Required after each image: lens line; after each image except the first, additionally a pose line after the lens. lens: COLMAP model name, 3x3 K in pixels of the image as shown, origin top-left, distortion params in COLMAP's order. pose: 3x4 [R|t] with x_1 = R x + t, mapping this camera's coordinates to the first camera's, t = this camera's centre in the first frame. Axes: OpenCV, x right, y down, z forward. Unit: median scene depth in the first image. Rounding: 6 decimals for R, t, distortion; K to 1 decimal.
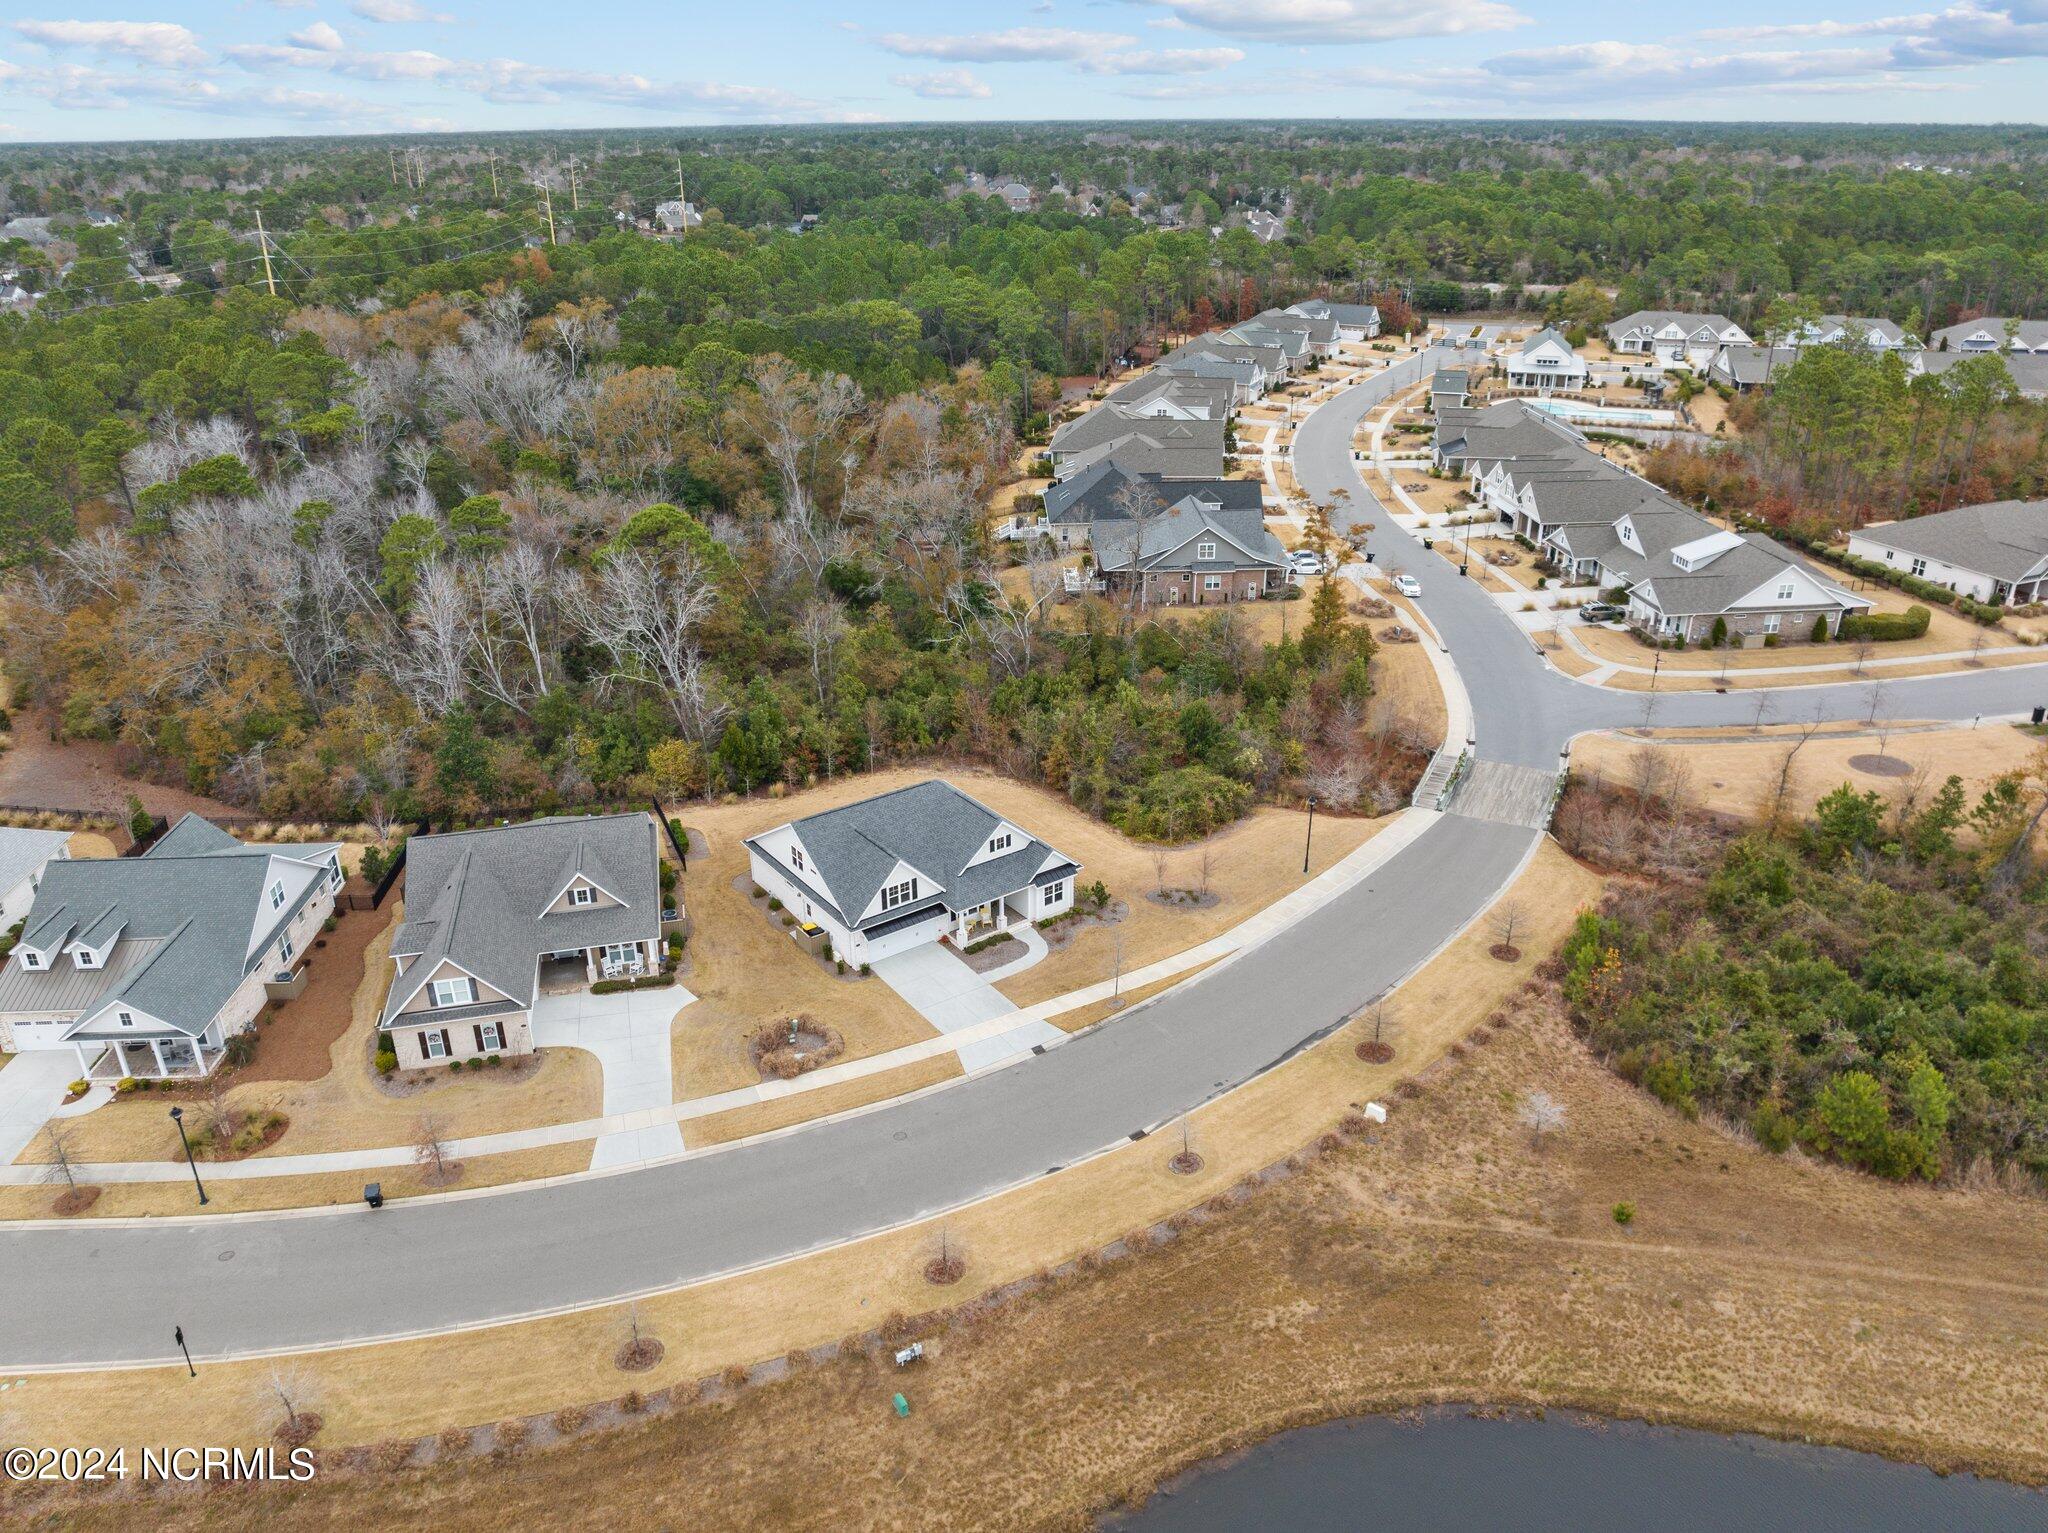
lens RADIAL K [[1438.8, 0, 1024.0], [0, 1438.8, 766.5], [0, 0, 1]] dist [-0.029450, -0.000926]
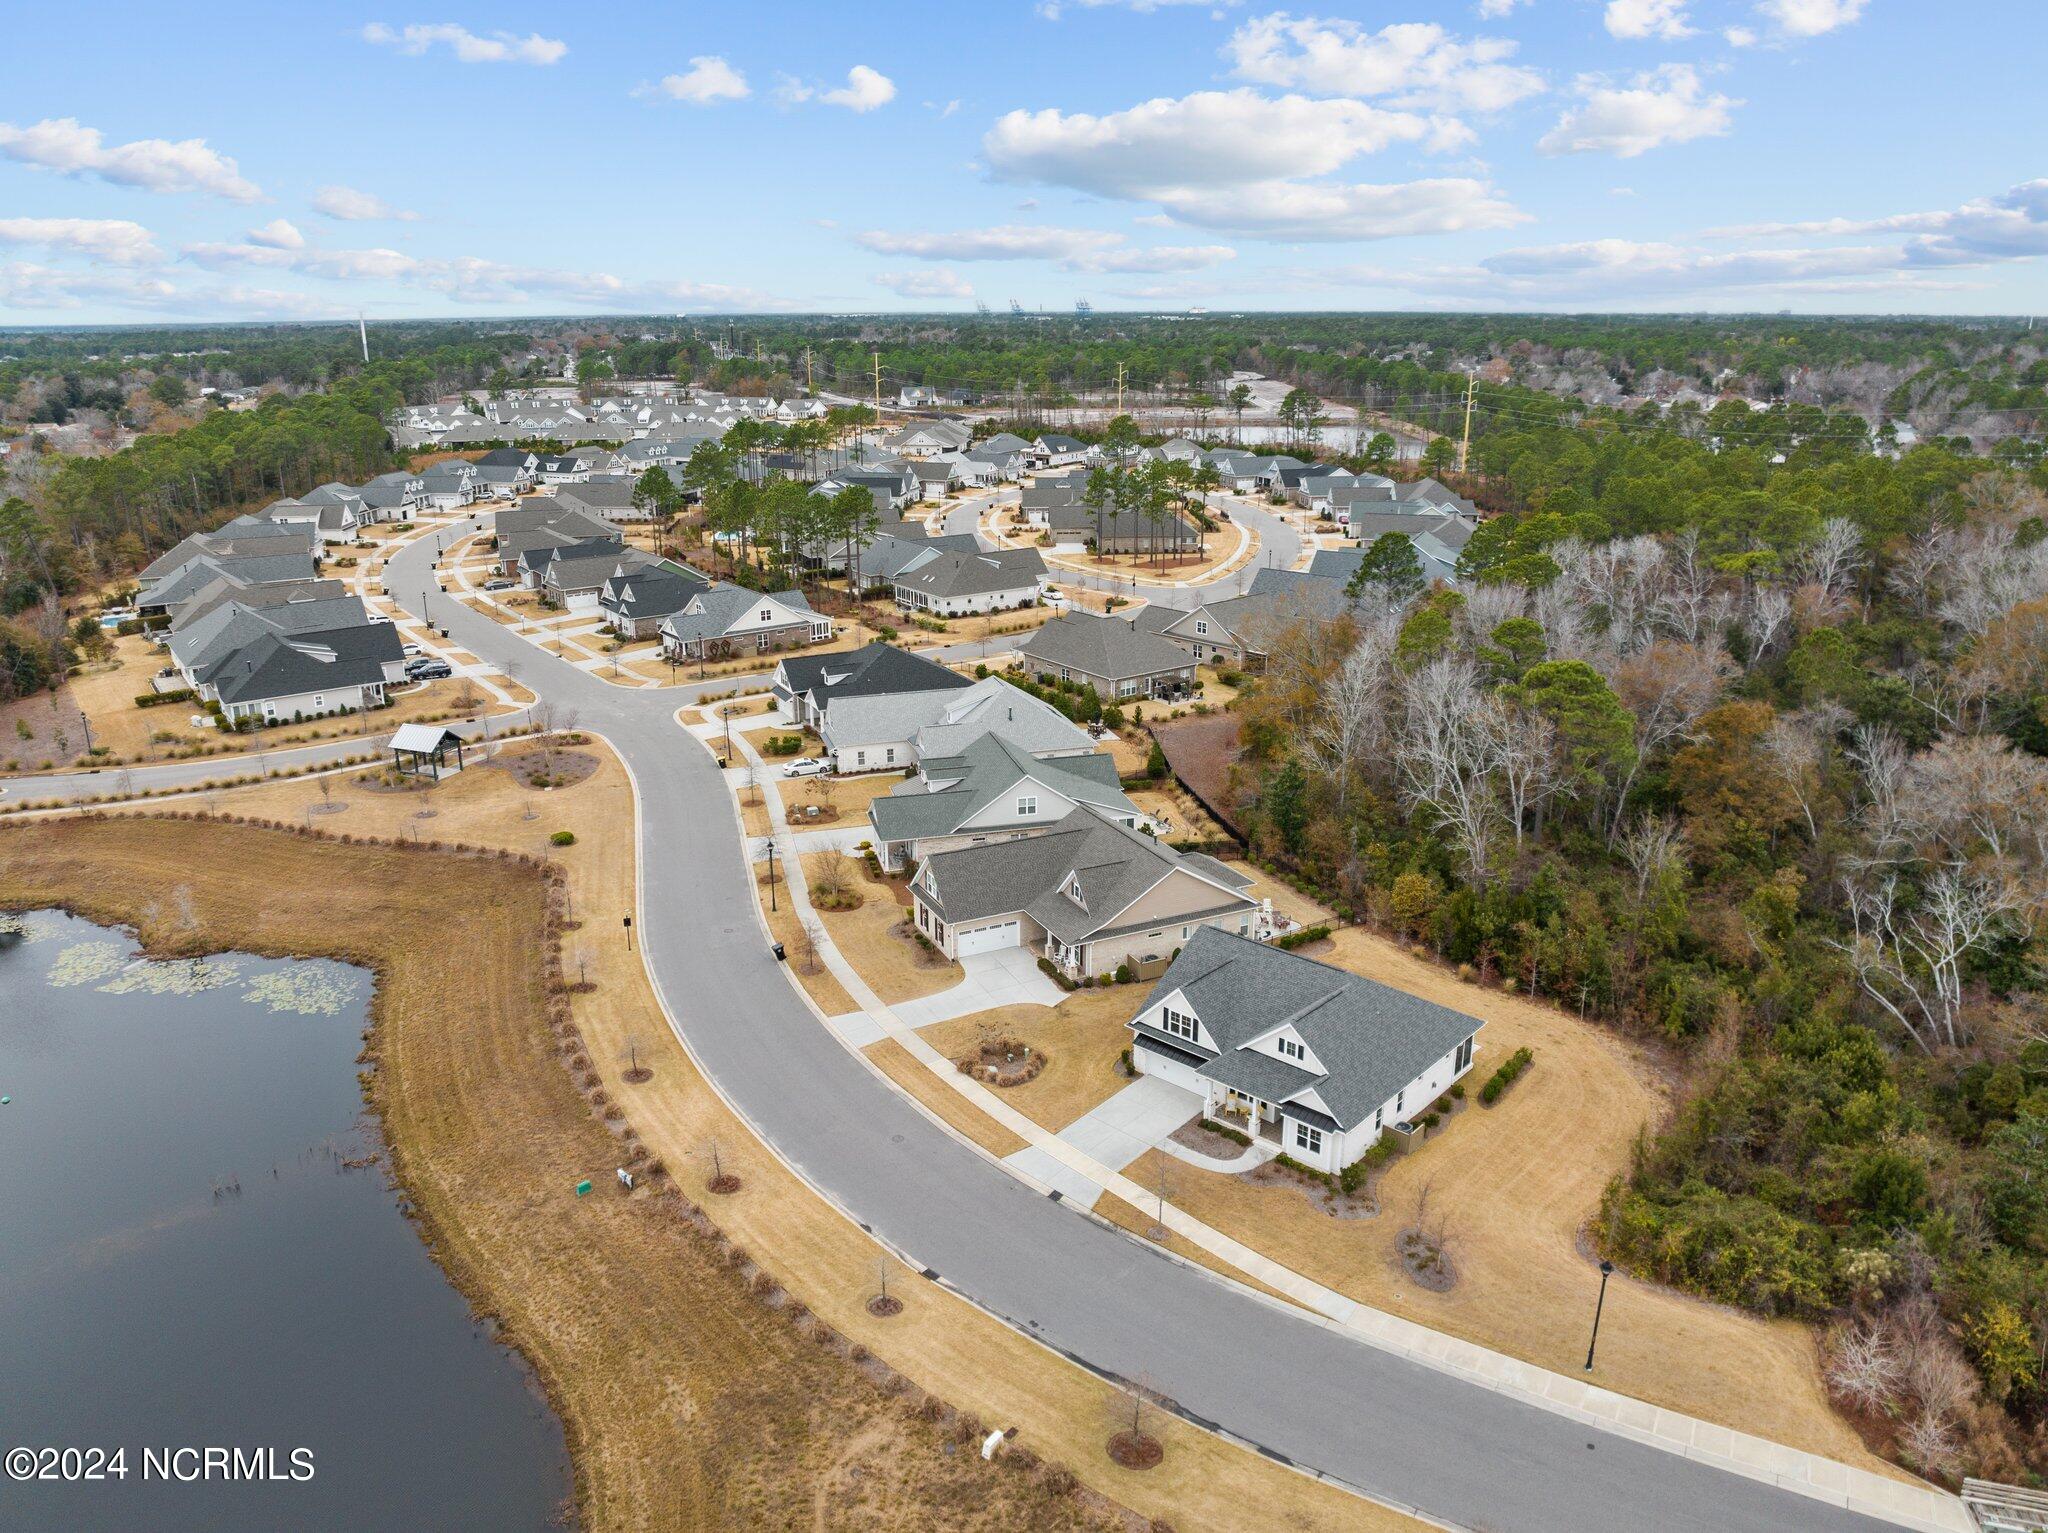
lens RADIAL K [[1446.1, 0, 1024.0], [0, 1446.1, 766.5], [0, 0, 1]] dist [-0.010003, -0.077659]
pose [[0.207155, 0.305595, -0.929354, 0.745616], [-0.400930, 0.893041, 0.204287, -0.223661], [0.892380, 0.330286, 0.307520, 0.554184]]
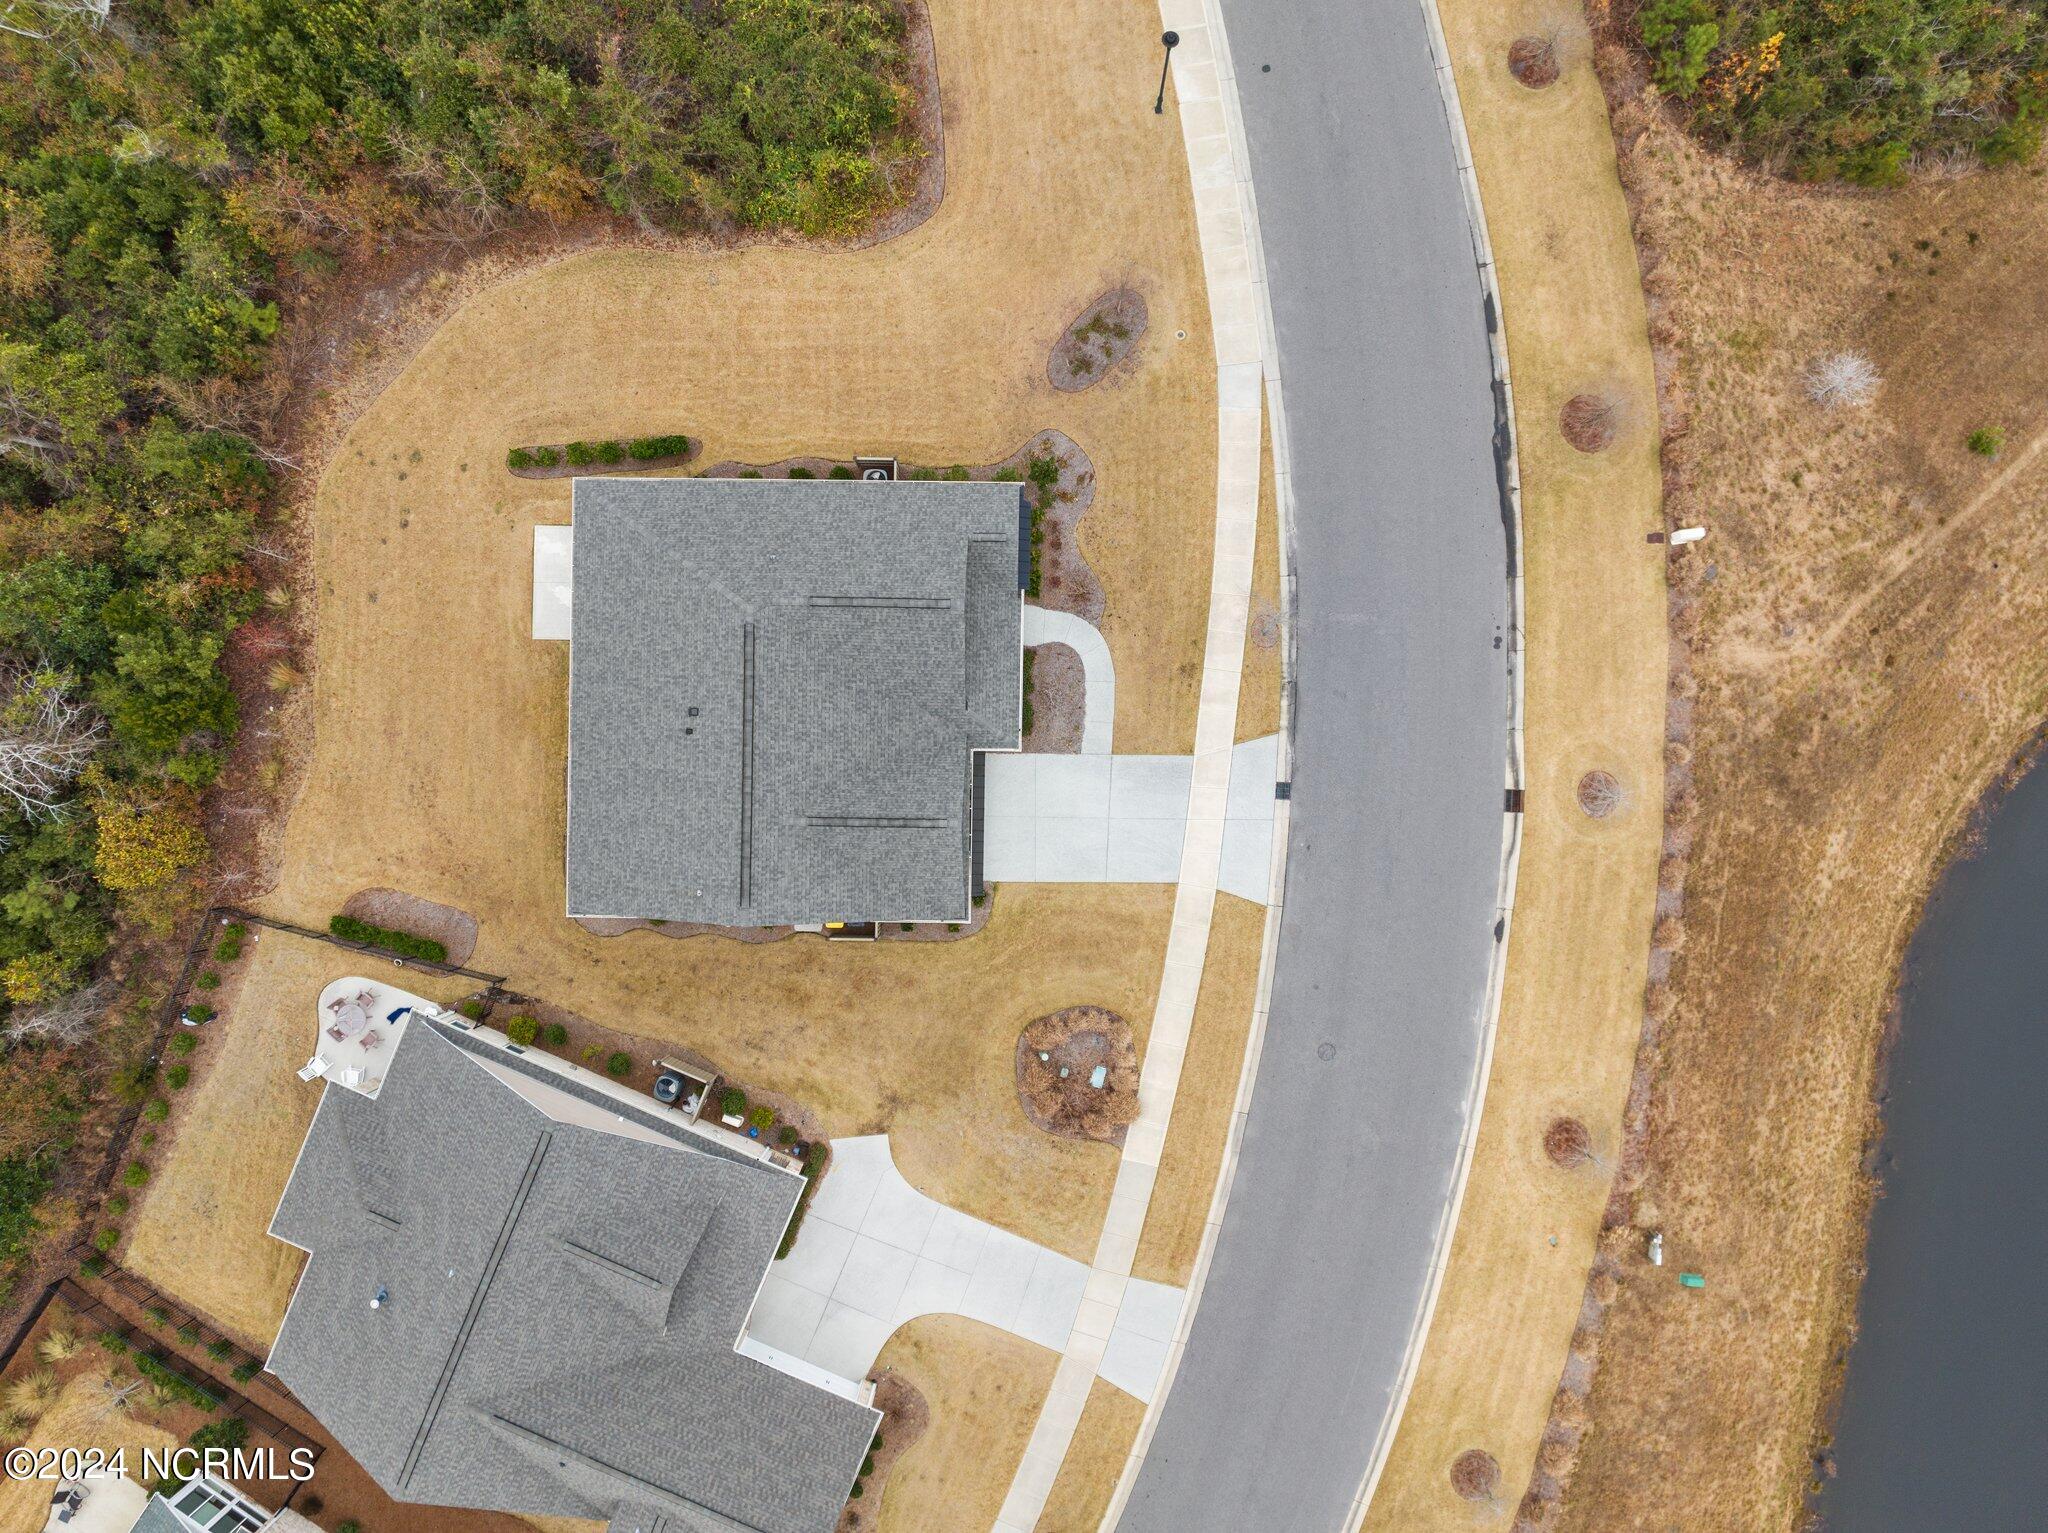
lens RADIAL K [[1430.3, 0, 1024.0], [0, 1430.3, 766.5], [0, 0, 1]] dist [-0.038478, -0.001545]
pose [[0.597004, -0.802232, 0.003129, -0.053642], [0.333150, 0.251468, 0.908722, -0.444435], [-0.729793, -0.541468, 0.417391, 0.751653]]
